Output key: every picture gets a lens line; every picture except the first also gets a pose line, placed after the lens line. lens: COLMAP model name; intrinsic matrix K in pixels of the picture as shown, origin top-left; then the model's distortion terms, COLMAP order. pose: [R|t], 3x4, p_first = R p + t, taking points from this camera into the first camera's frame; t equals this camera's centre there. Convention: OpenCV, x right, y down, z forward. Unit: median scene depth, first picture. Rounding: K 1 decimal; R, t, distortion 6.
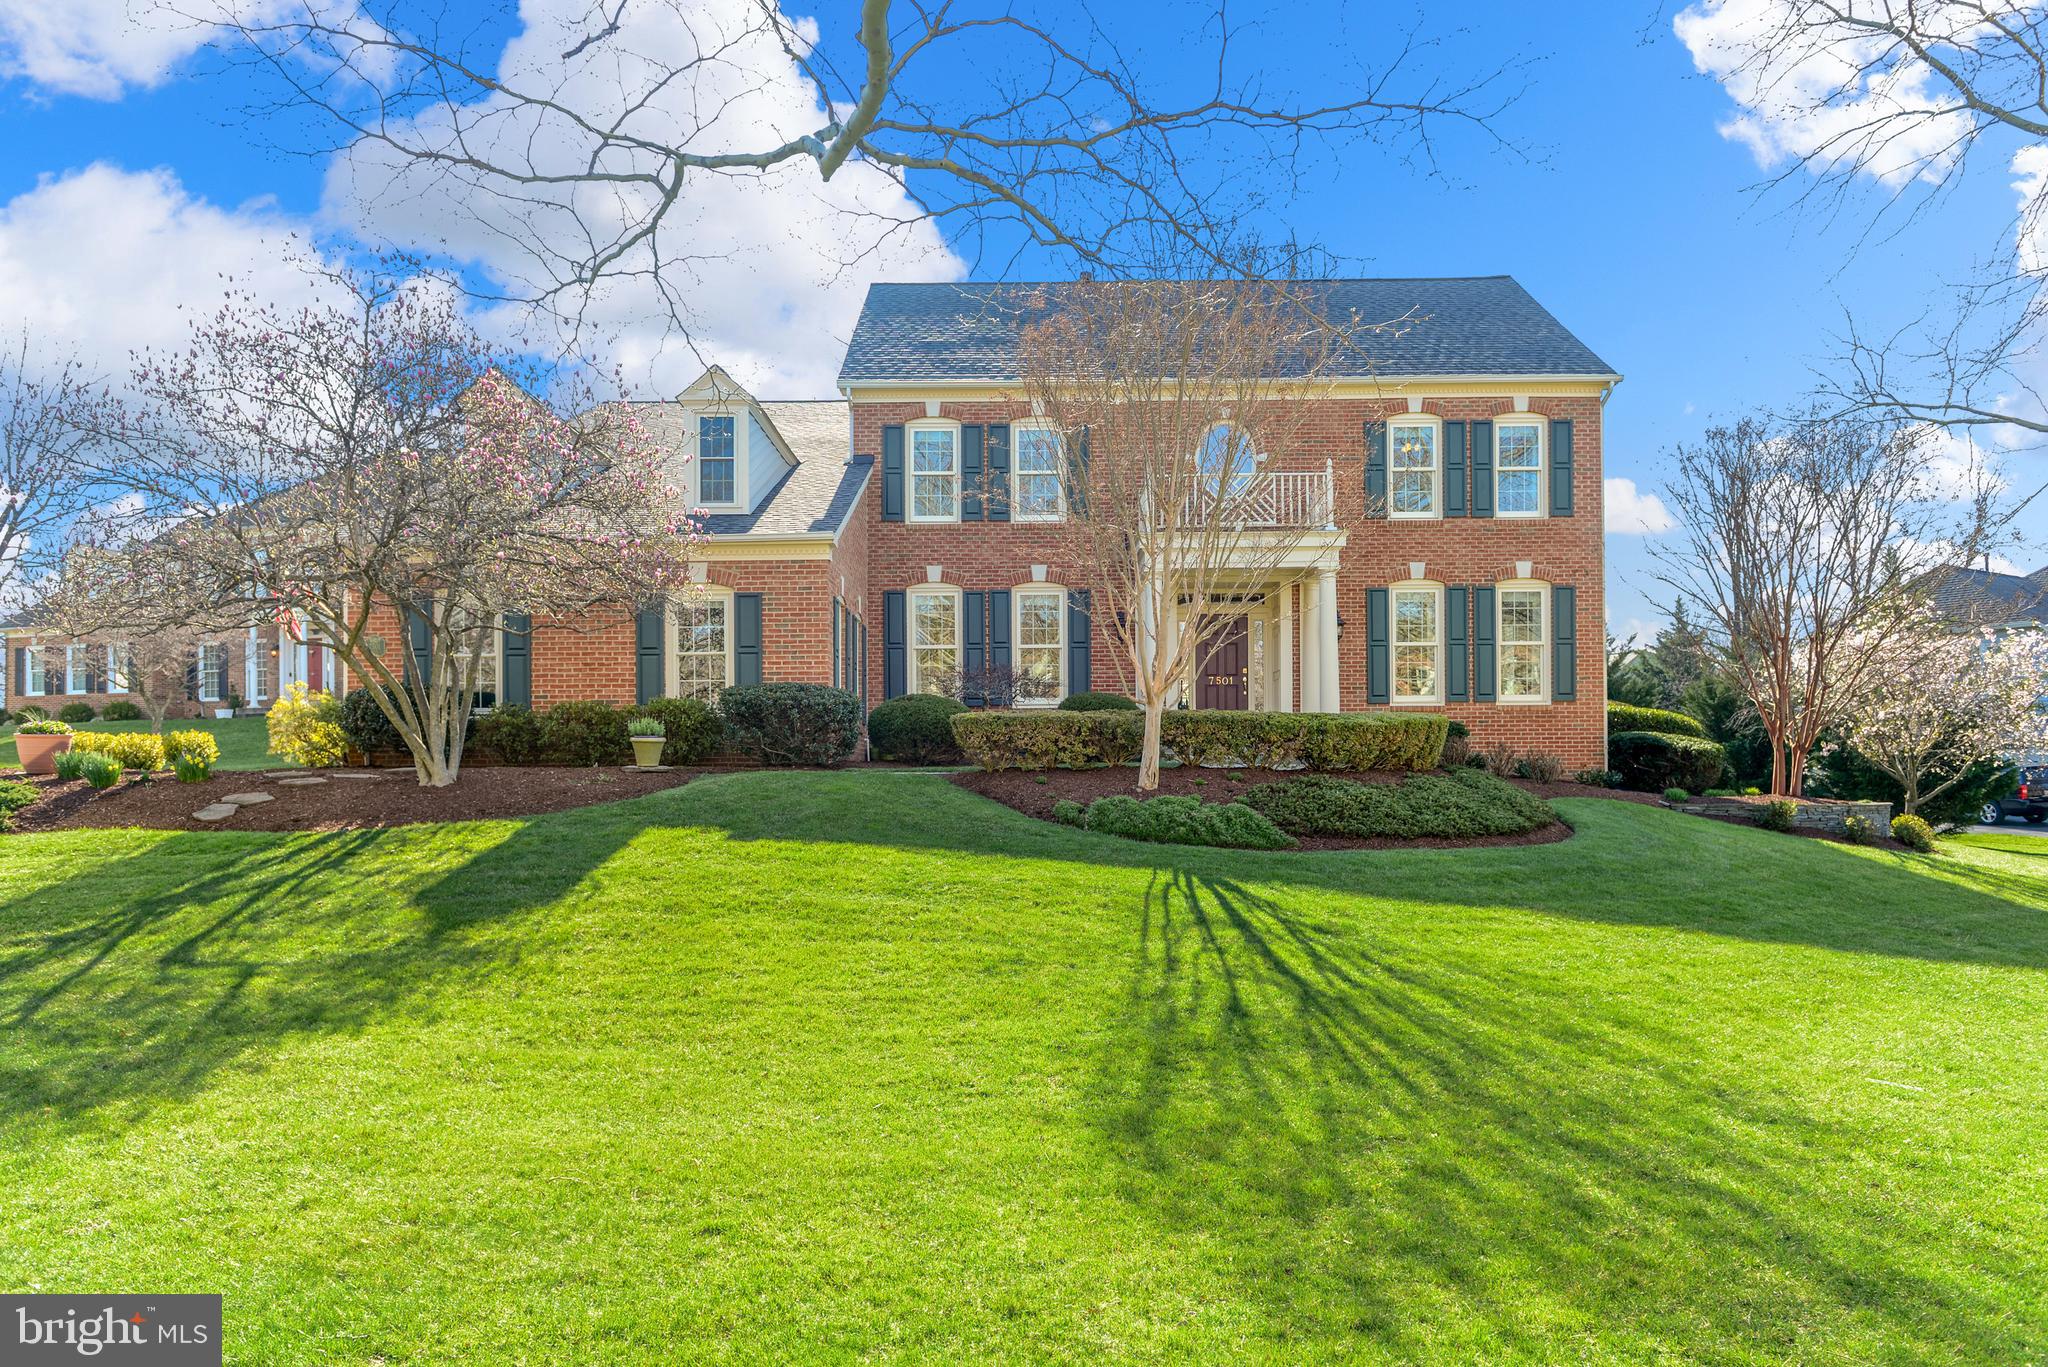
lens RADIAL K [[1362.1, 0, 1027.4], [0, 1362.1, 685.0], [0, 0, 1]] dist [0.007002, 0.001878]
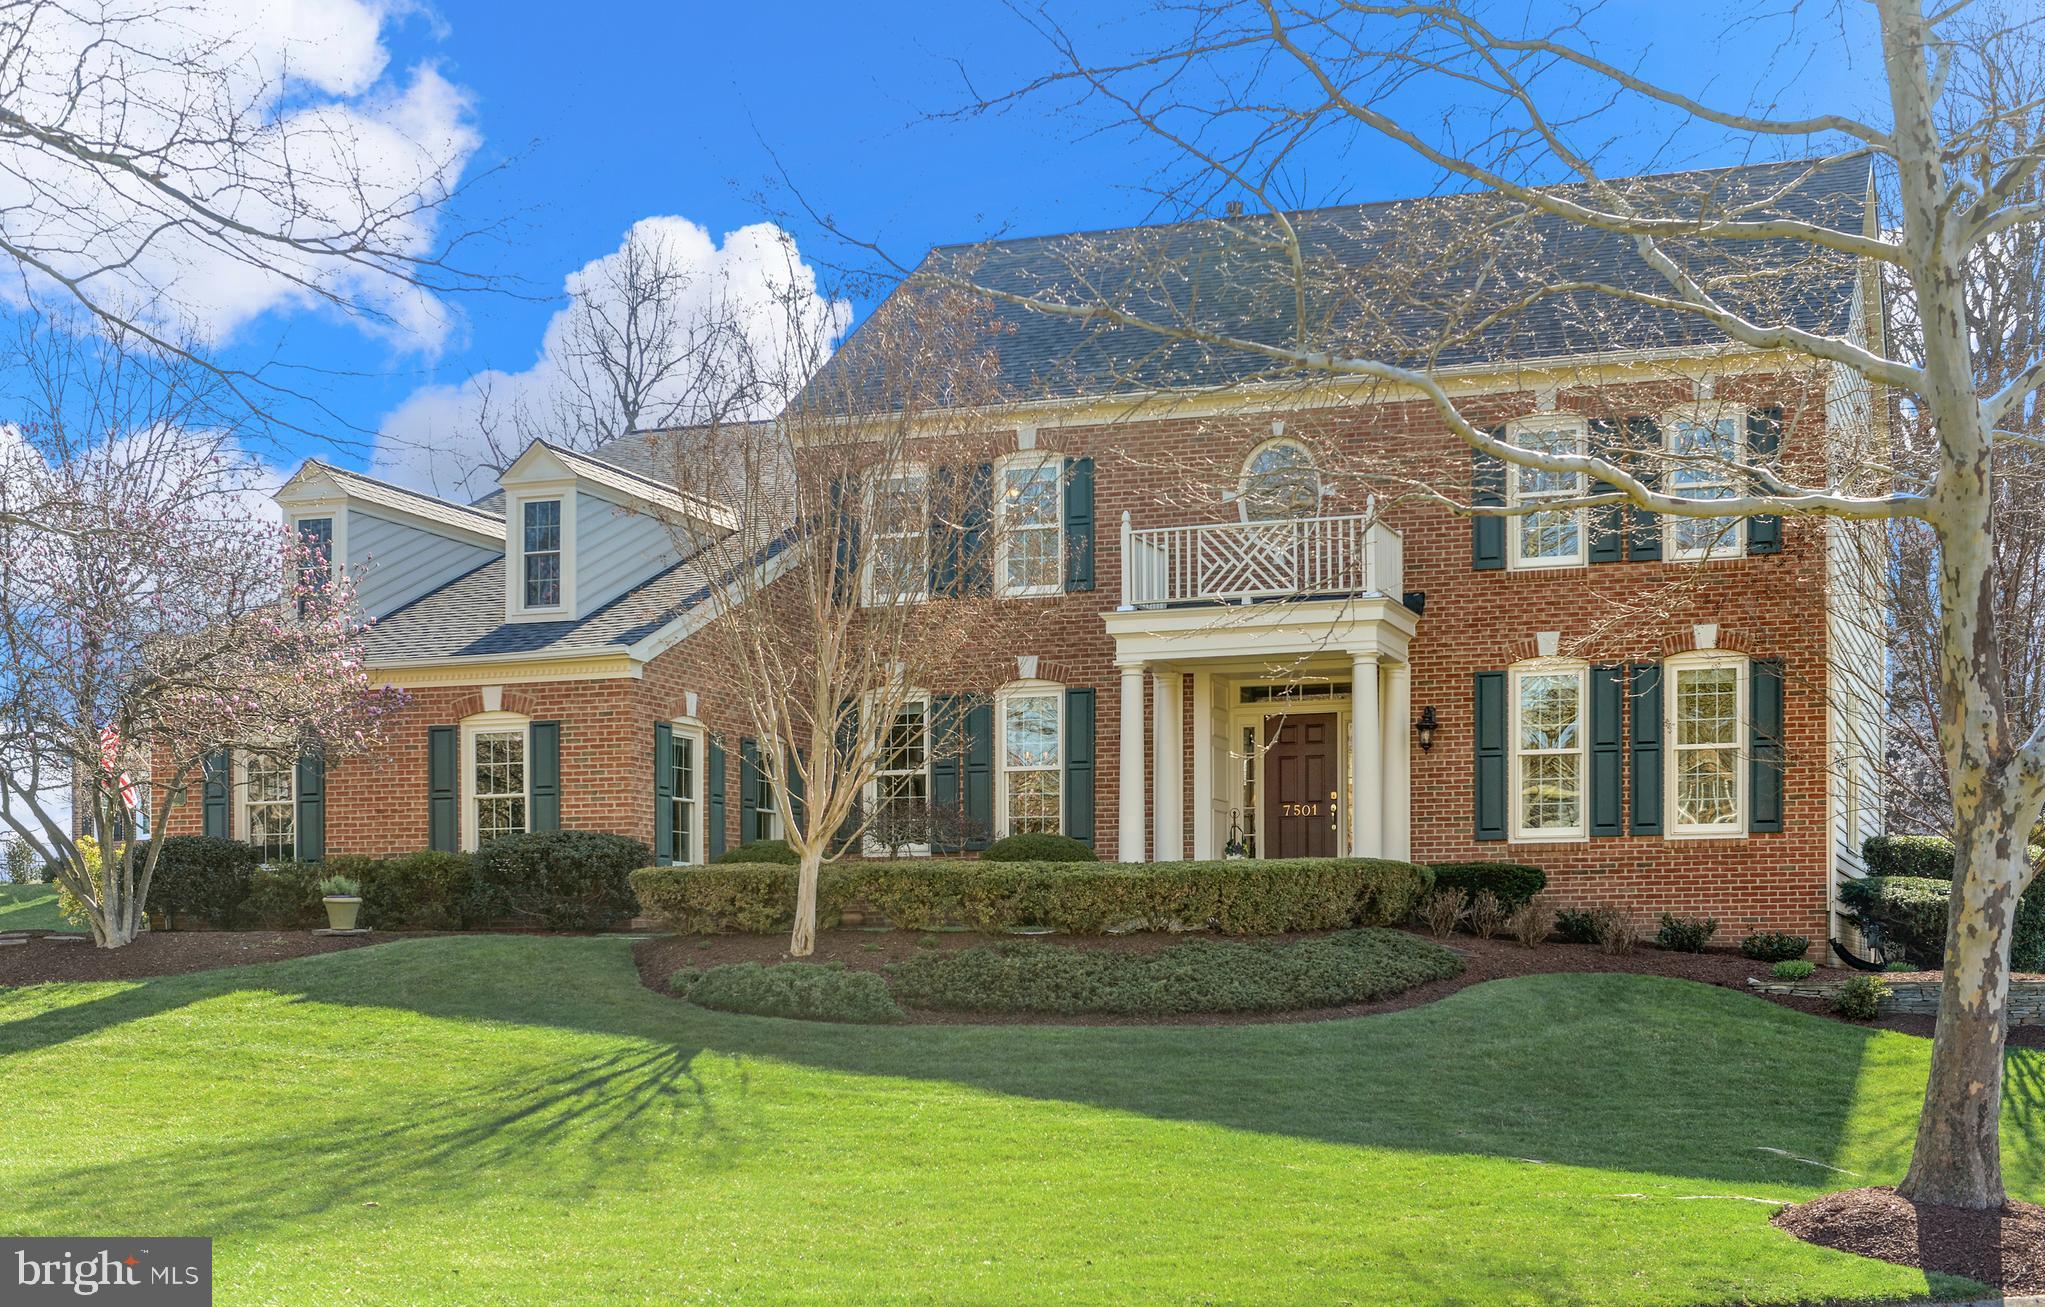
lens RADIAL K [[2642.3, 0, 984.8], [0, 2642.3, 644.4], [0, 0, 1]] dist [-0.090042, 0.000000]
pose [[0.943681, -0.037691, -0.328703, 0.479334], [0.019554, 0.998107, -0.058312, -0.013351], [0.330279, 0.048600, 0.942631, -0.351373]]
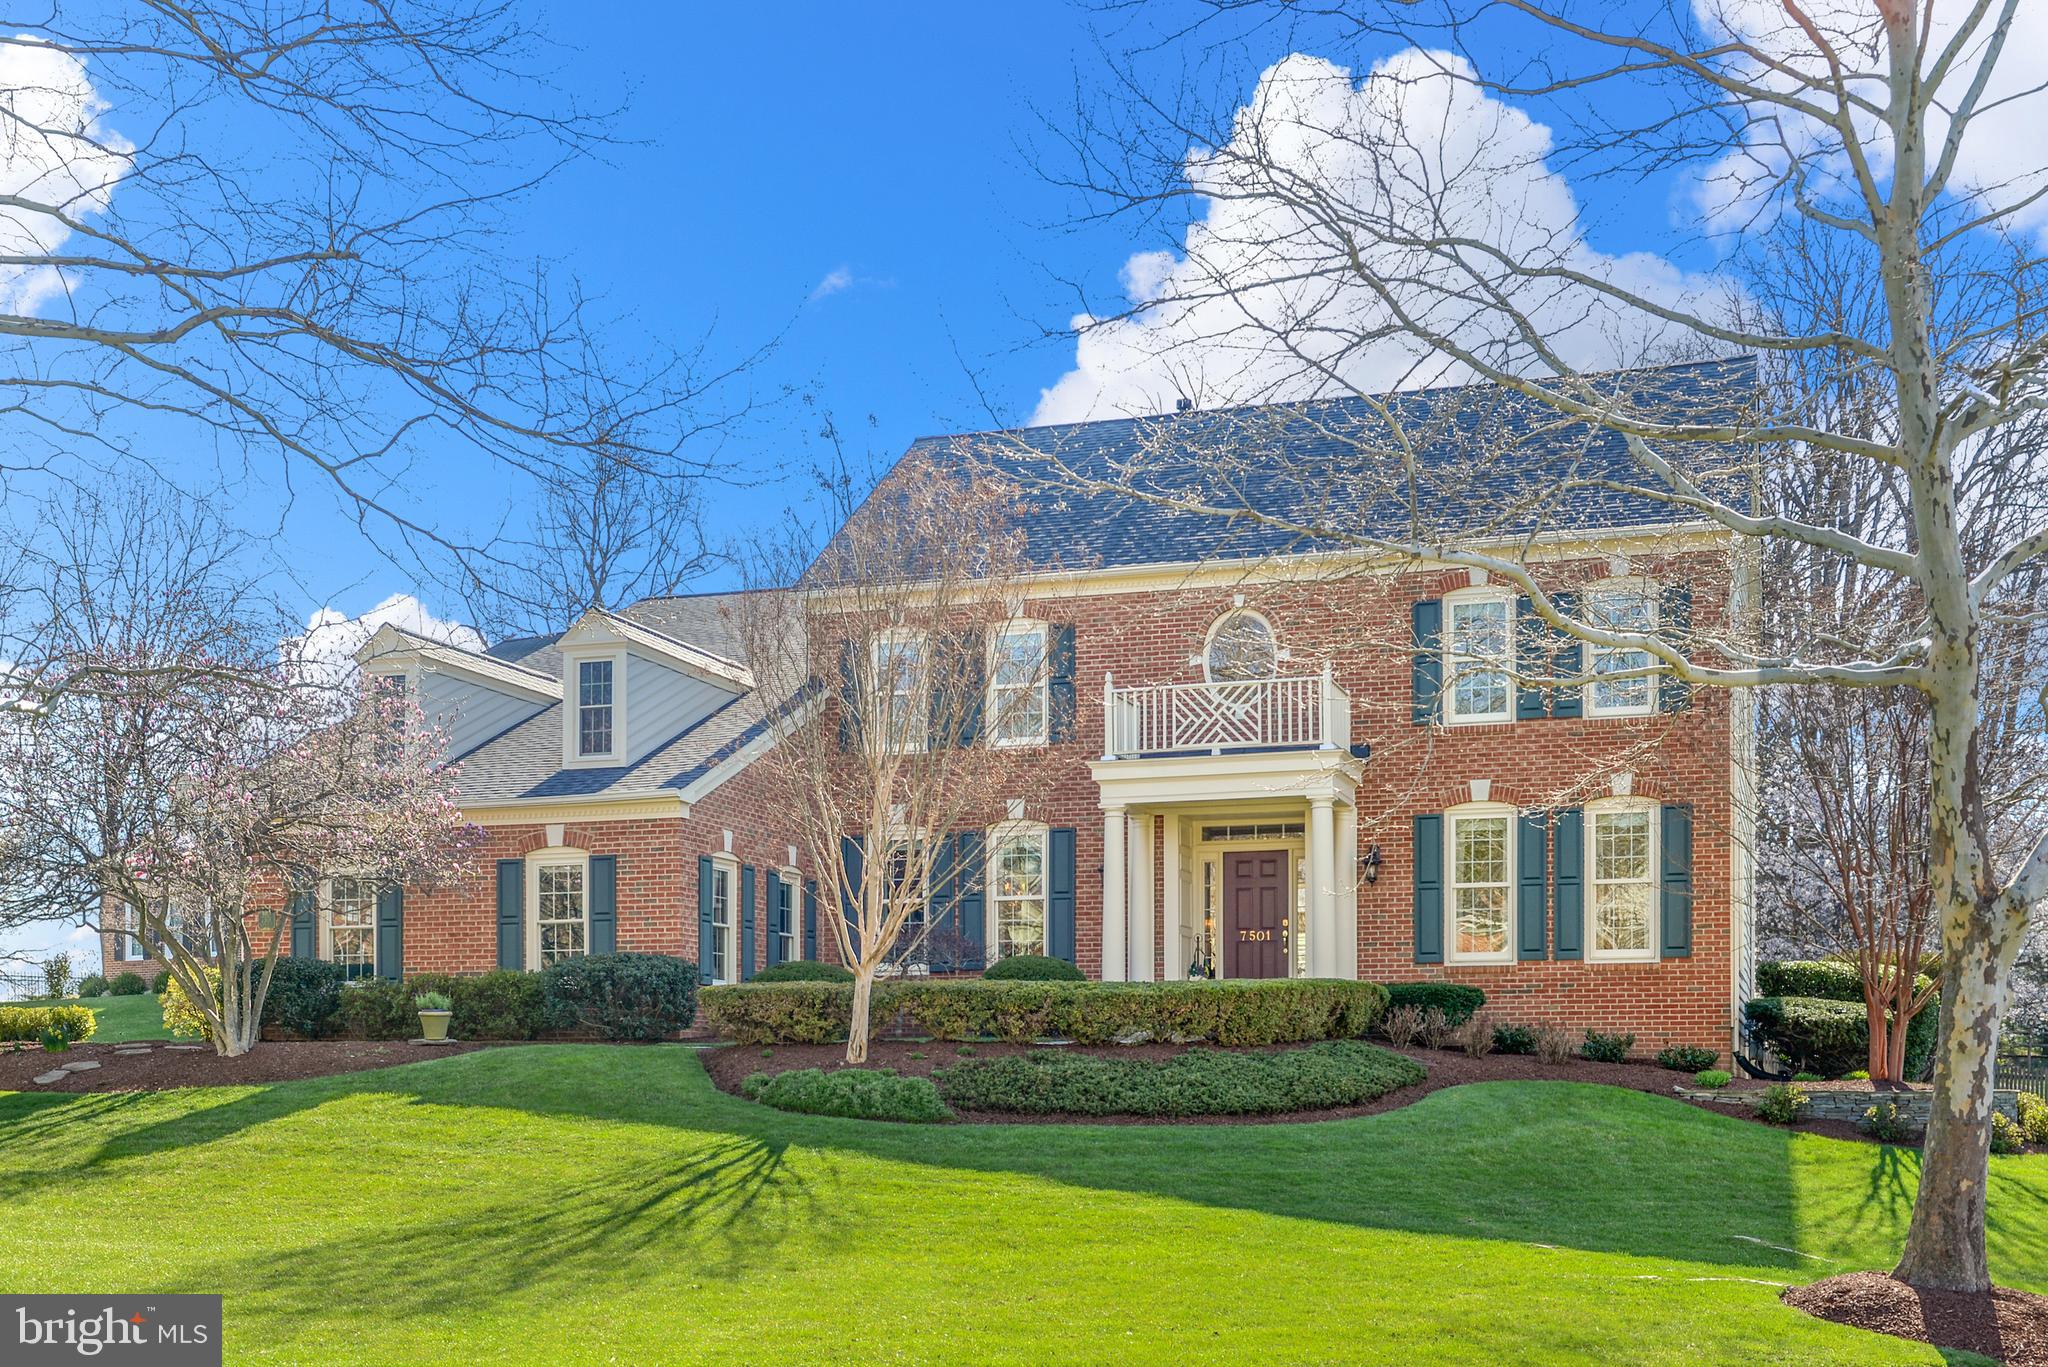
lens RADIAL K [[2324.0, 0, 976.3], [0, 2324.0, 769.5], [0, 0, 1]] dist [-0.020843, 0.000000]
pose [[0.945615, -0.037096, -0.323166, 0.467576], [0.016477, 0.997663, -0.066309, -0.013877], [0.324871, 0.057378, 0.944016, -0.358741]]
